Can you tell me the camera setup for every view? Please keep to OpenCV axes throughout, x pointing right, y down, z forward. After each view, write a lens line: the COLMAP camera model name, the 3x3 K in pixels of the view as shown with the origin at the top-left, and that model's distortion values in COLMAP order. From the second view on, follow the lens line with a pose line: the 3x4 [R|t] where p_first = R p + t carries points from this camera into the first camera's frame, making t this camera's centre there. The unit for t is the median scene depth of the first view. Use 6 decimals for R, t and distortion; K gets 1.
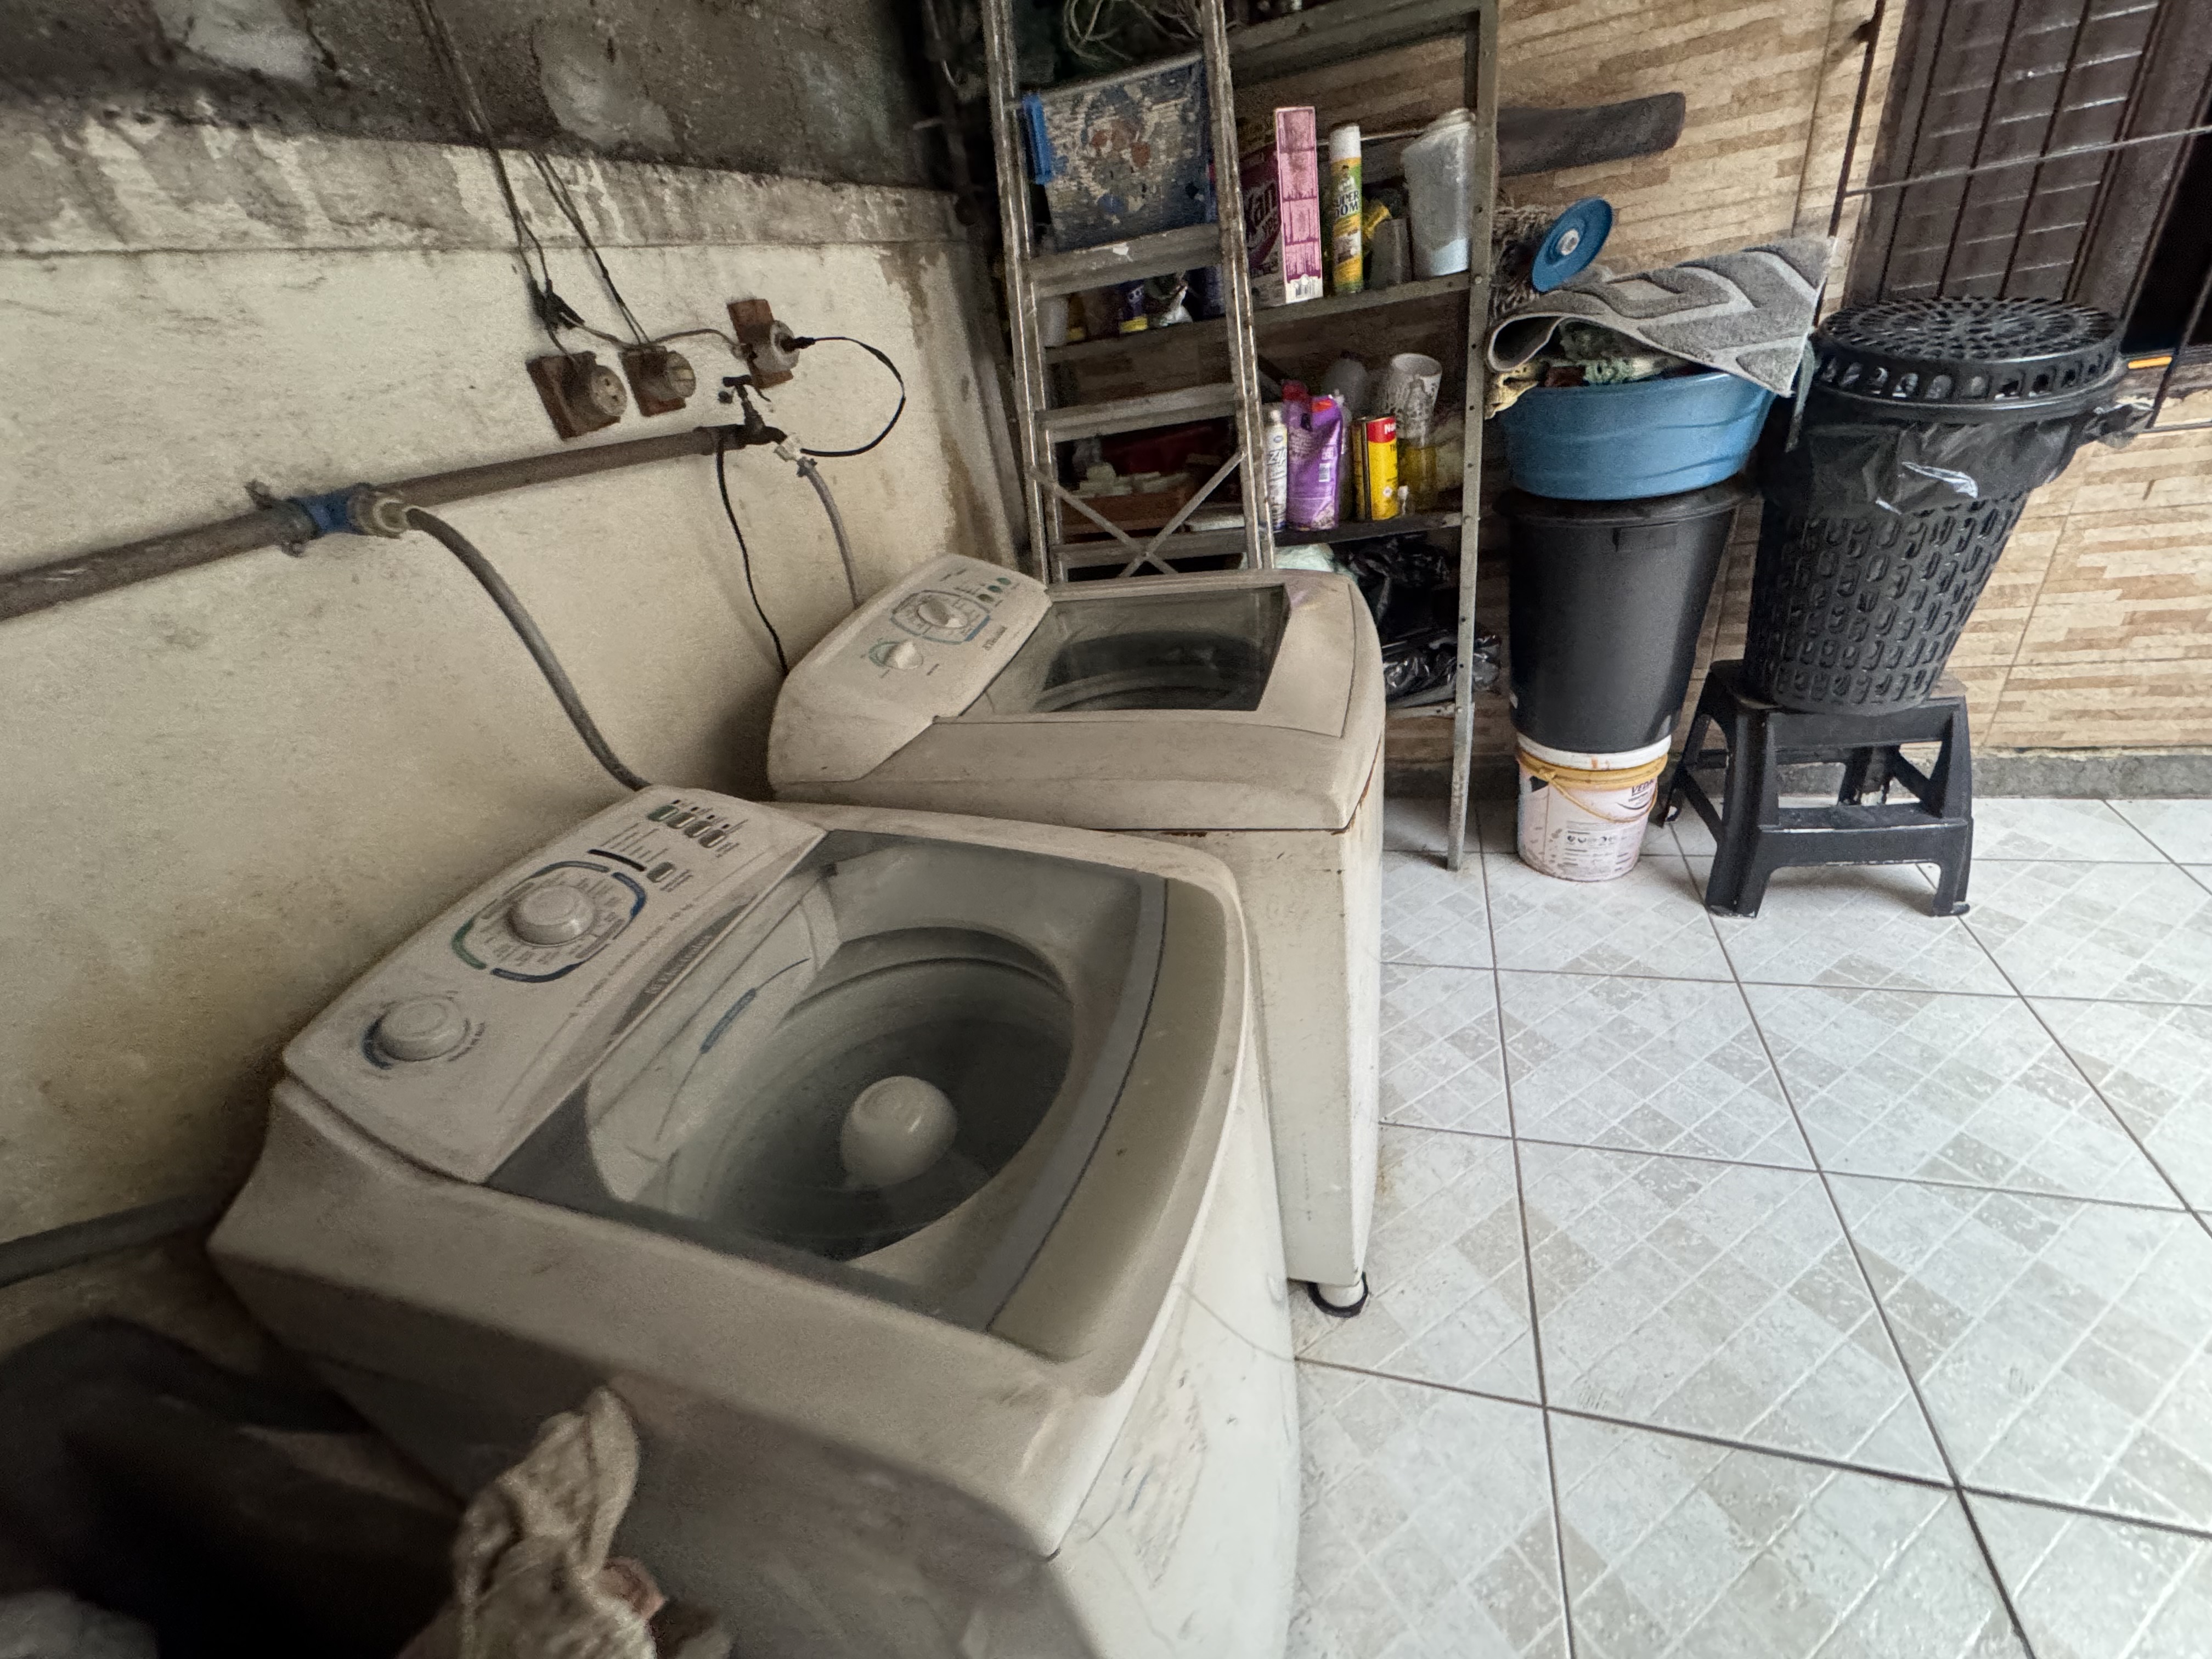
lens RADIAL K [[886.1, 0, 1106.4], [0, 886.1, 824.1], [0, 0, 1]] dist [-0.000568, 0.000616]
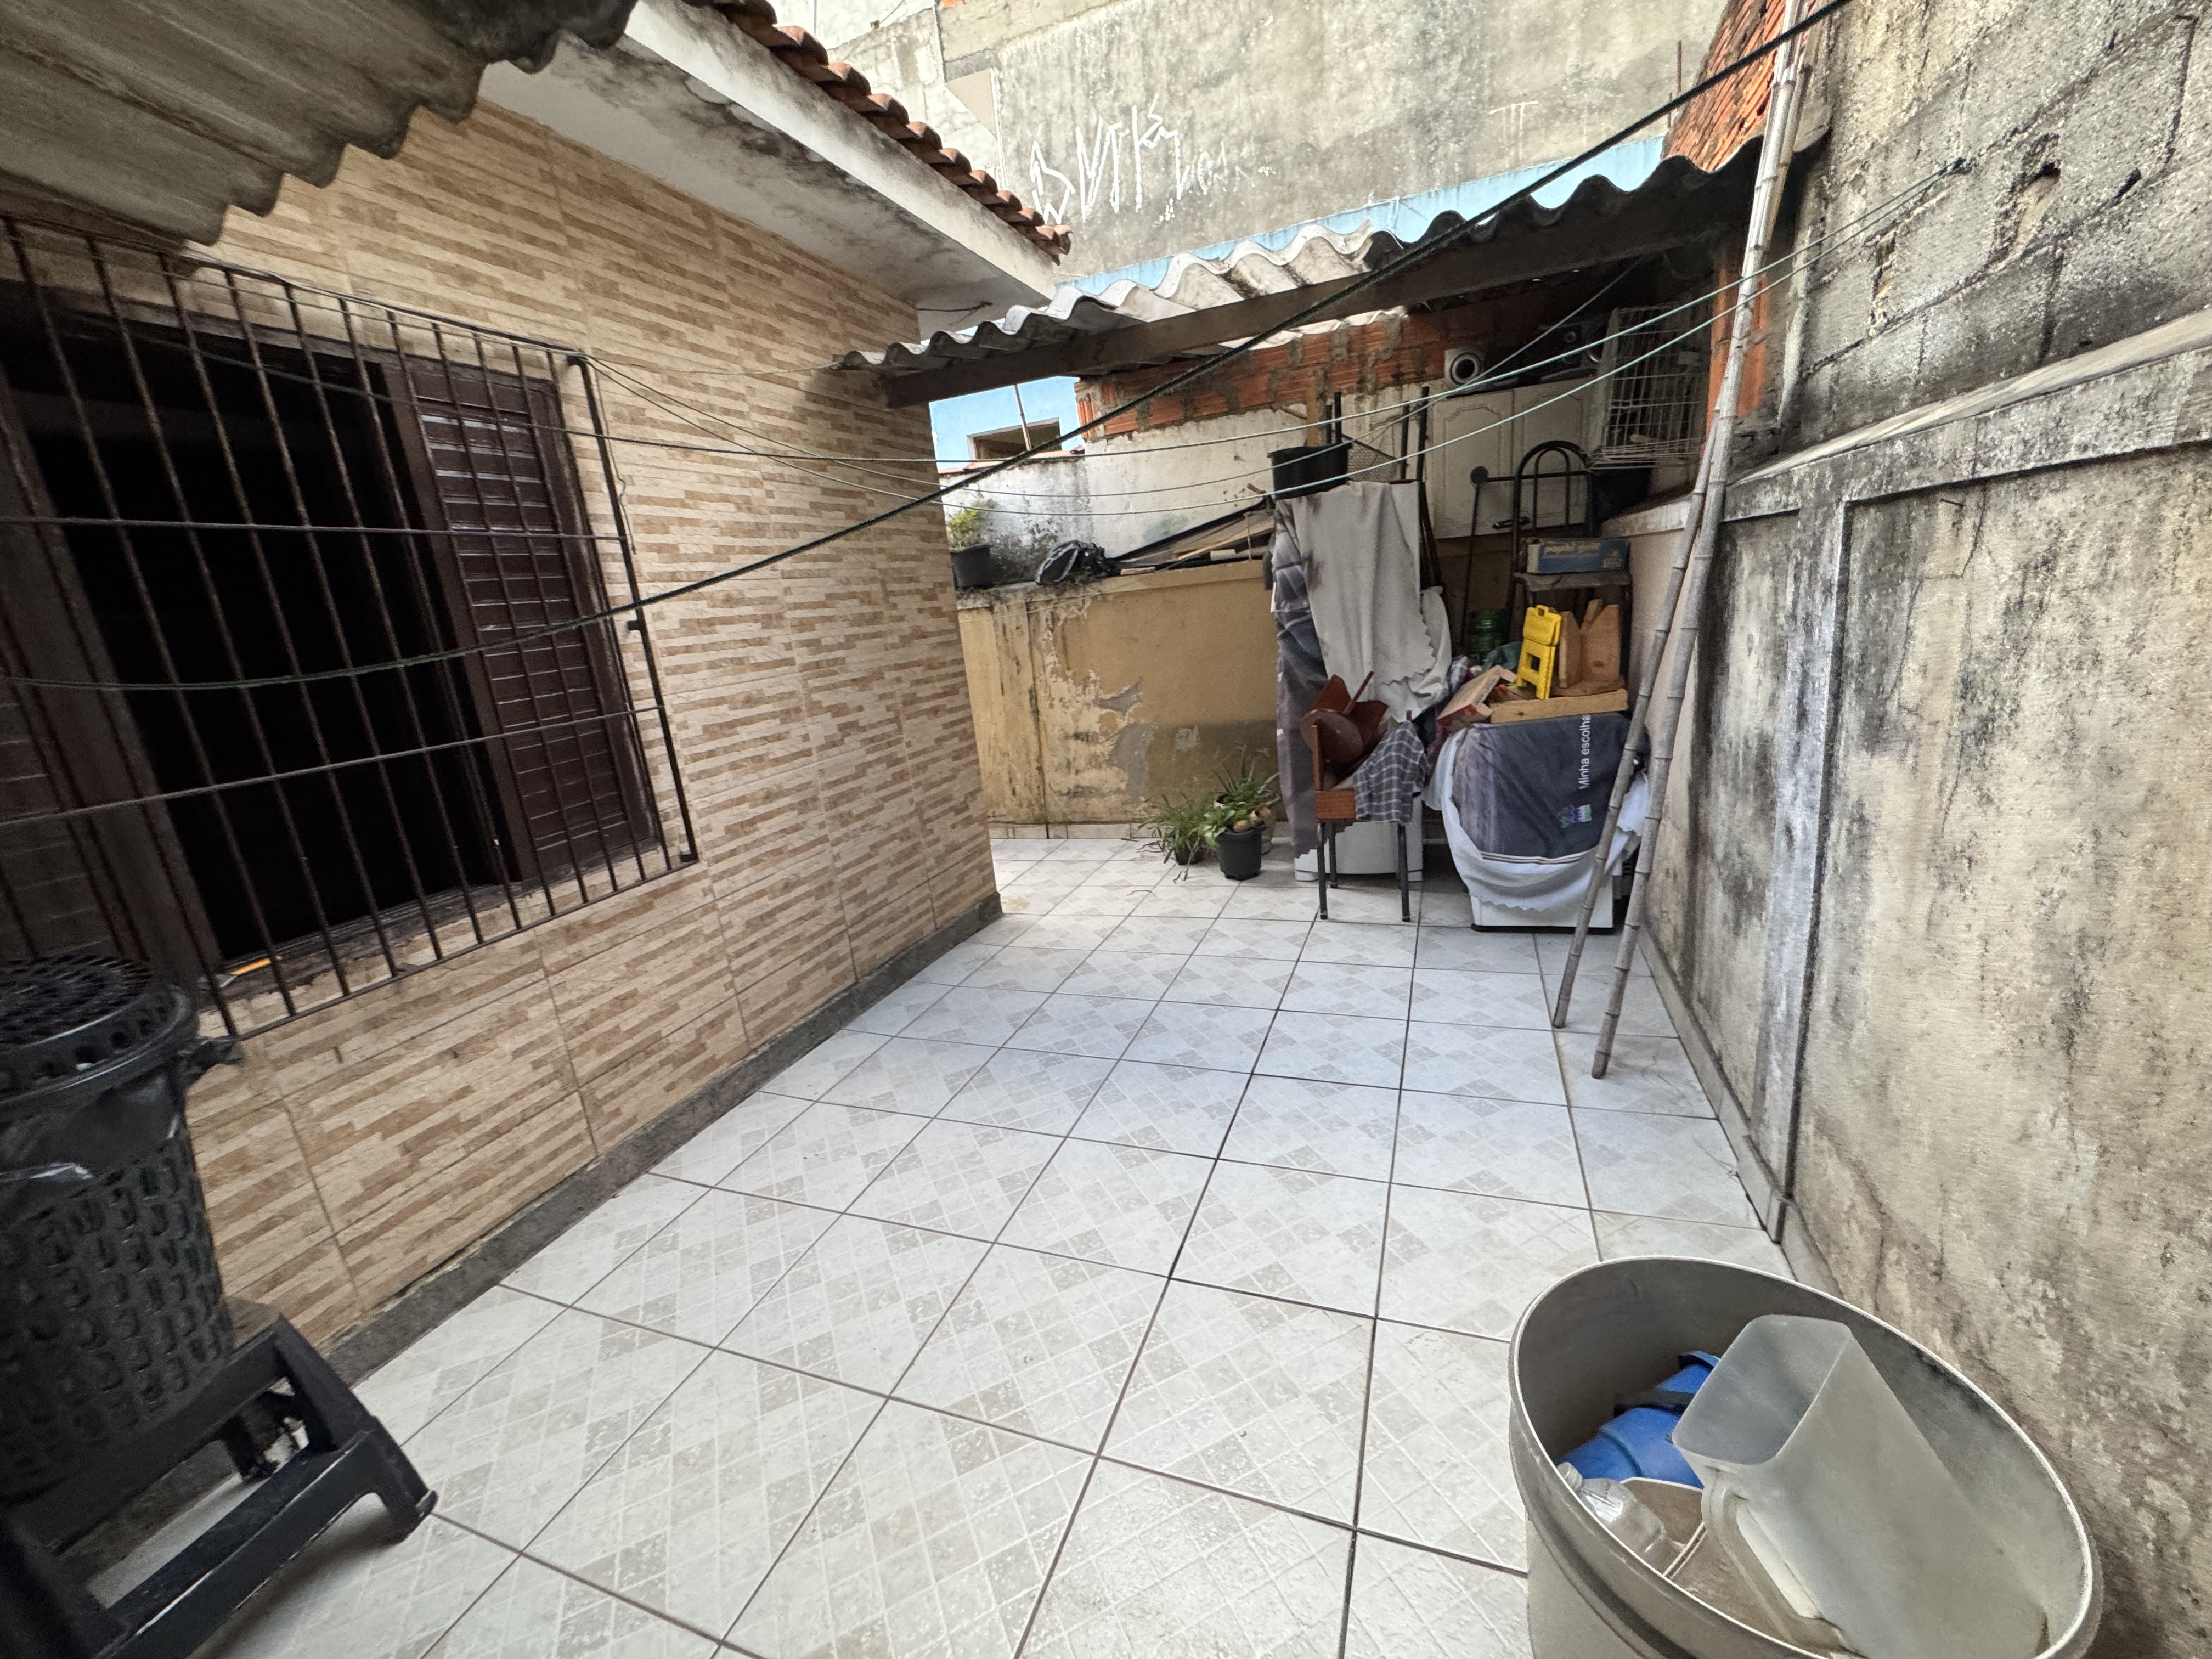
lens RADIAL K [[886.1, 0, 1108.3], [0, 886.1, 824.7], [0, 0, 1]] dist [-0.000568, 0.000616]
pose [[0.097125, -0.093763, 0.990846, 0.228652], [0.581782, 0.813101, 0.019916, -0.082495], [-0.807525, 0.574522, 0.133522, -0.061251]]
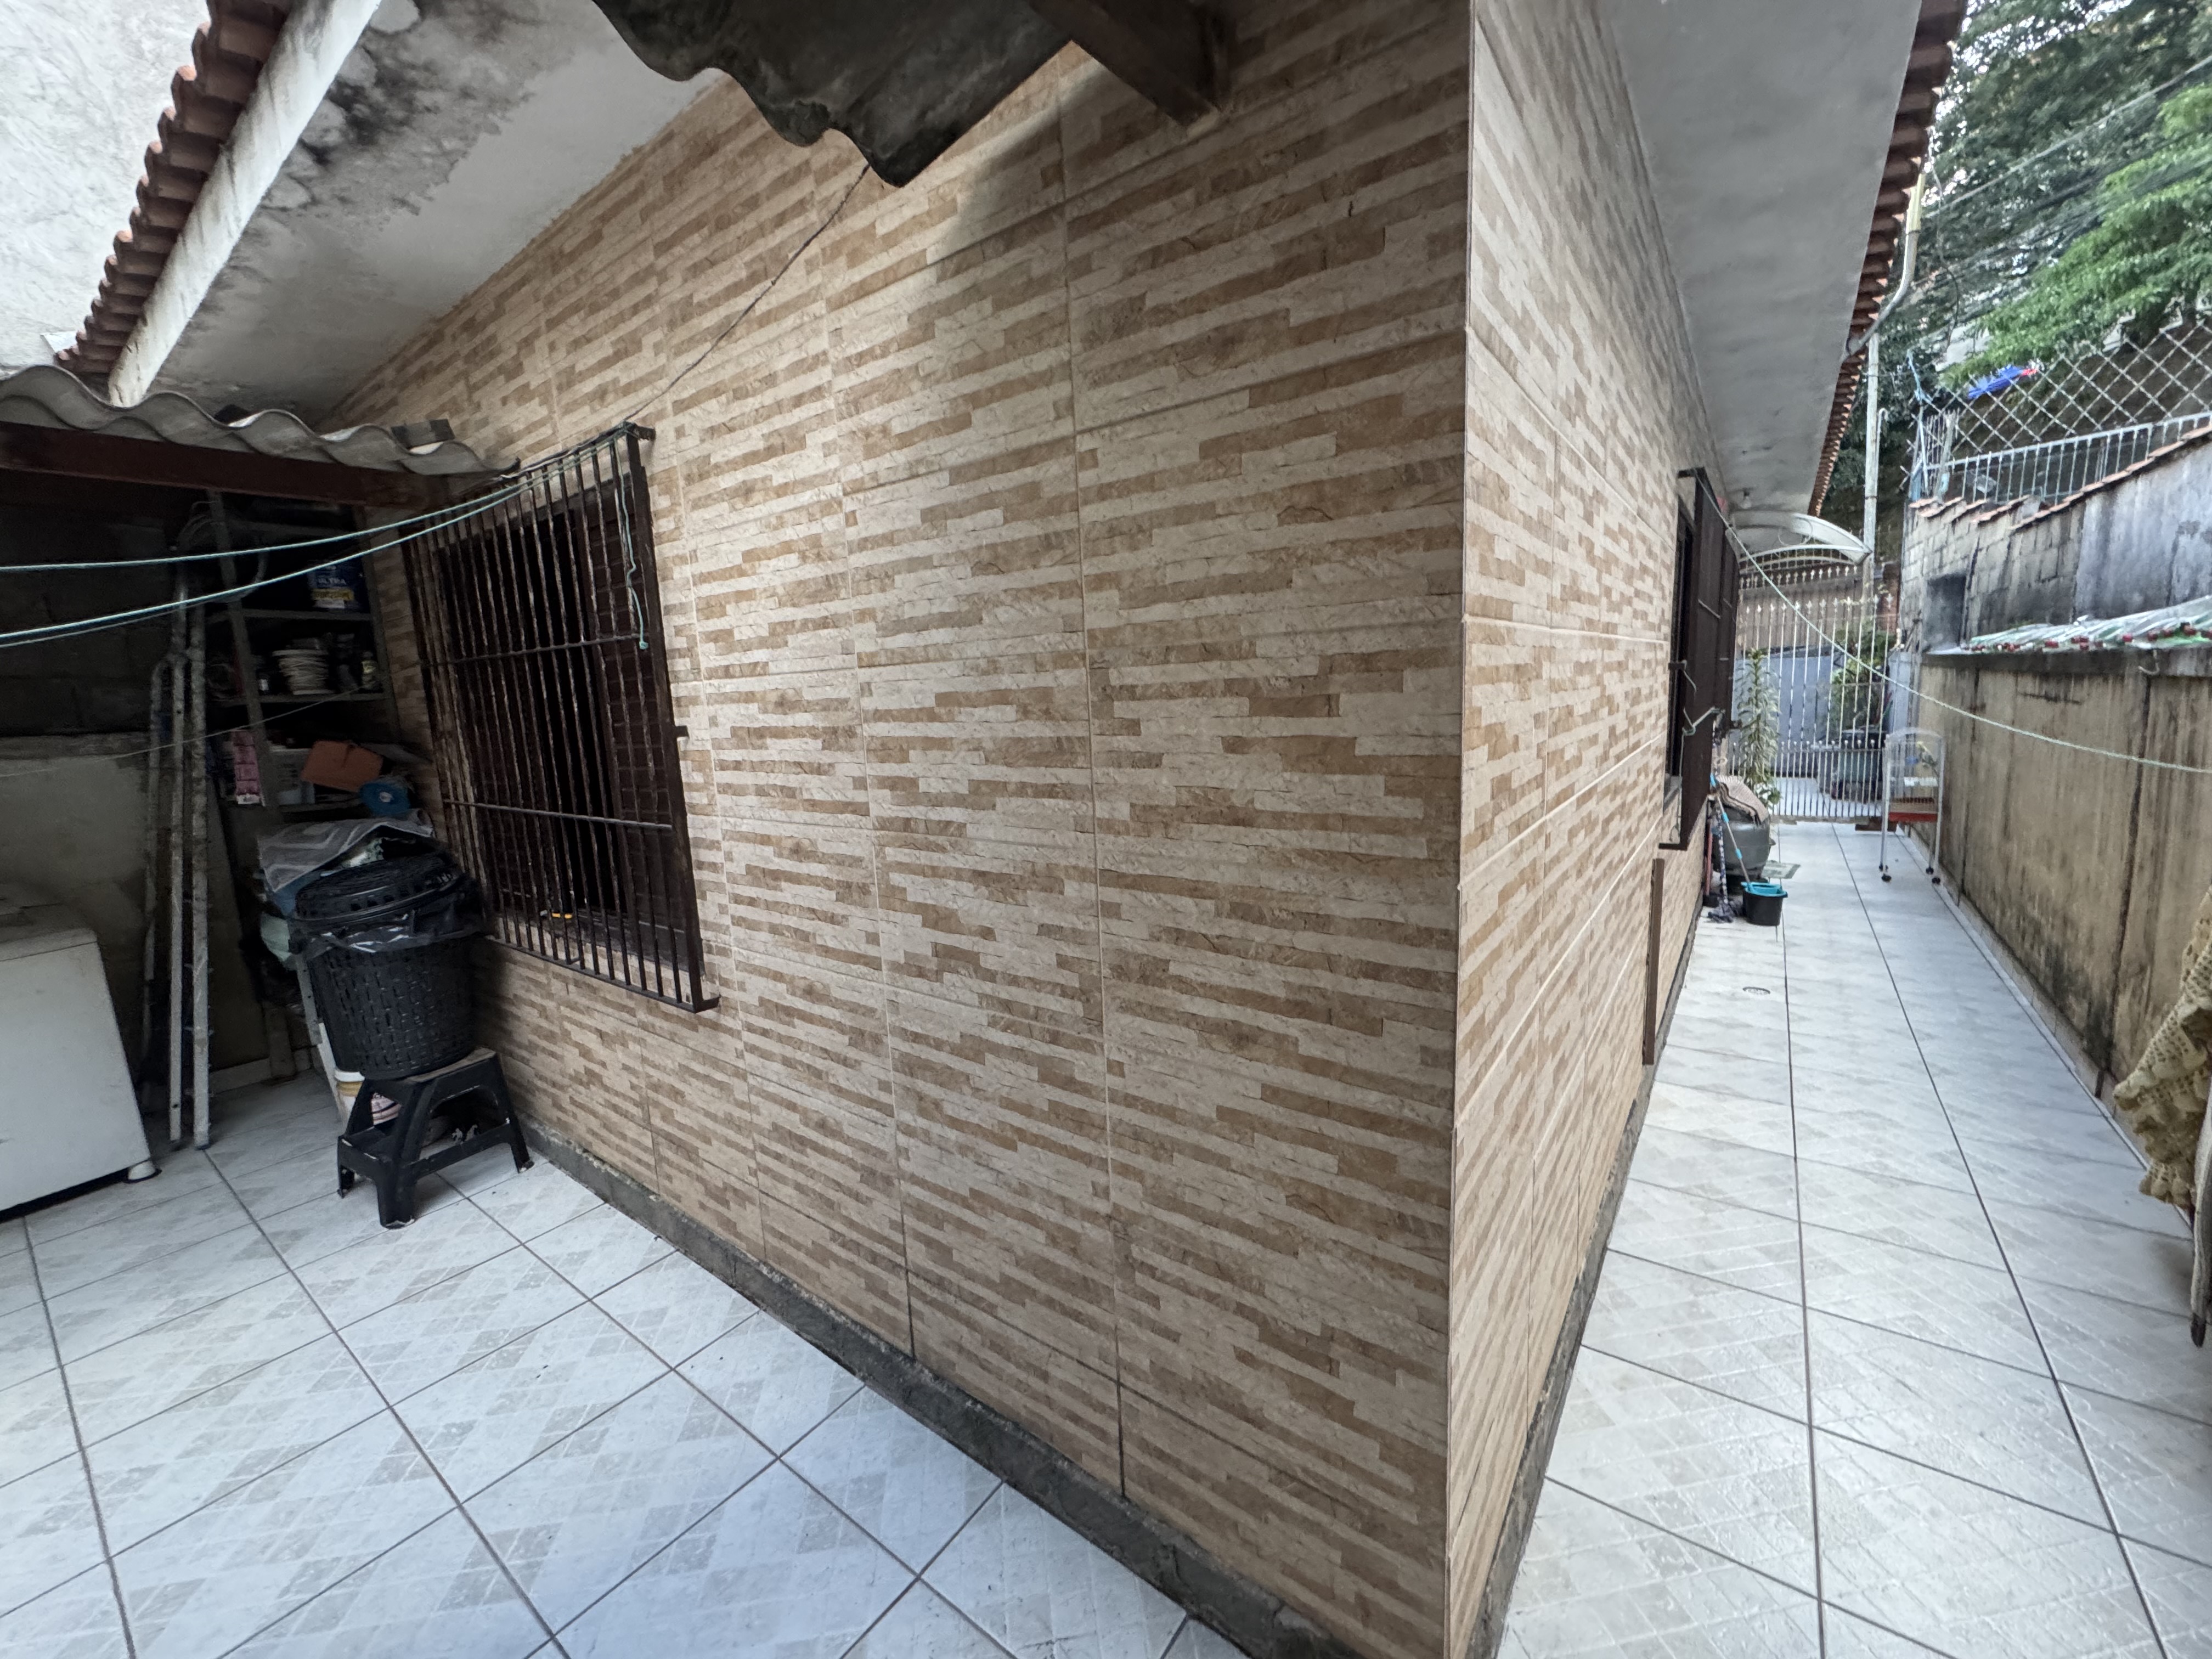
lens RADIAL K [[886.1, 0, 1105.0], [0, 886.1, 832.8], [0, 0, 1]] dist [-0.000568, 0.000616]
pose [[0.928850, 0.179143, -0.324261, 2.634399], [-0.278560, 0.914776, -0.292557, -0.446906], [0.244217, 0.362067, 0.899592, -0.353892]]
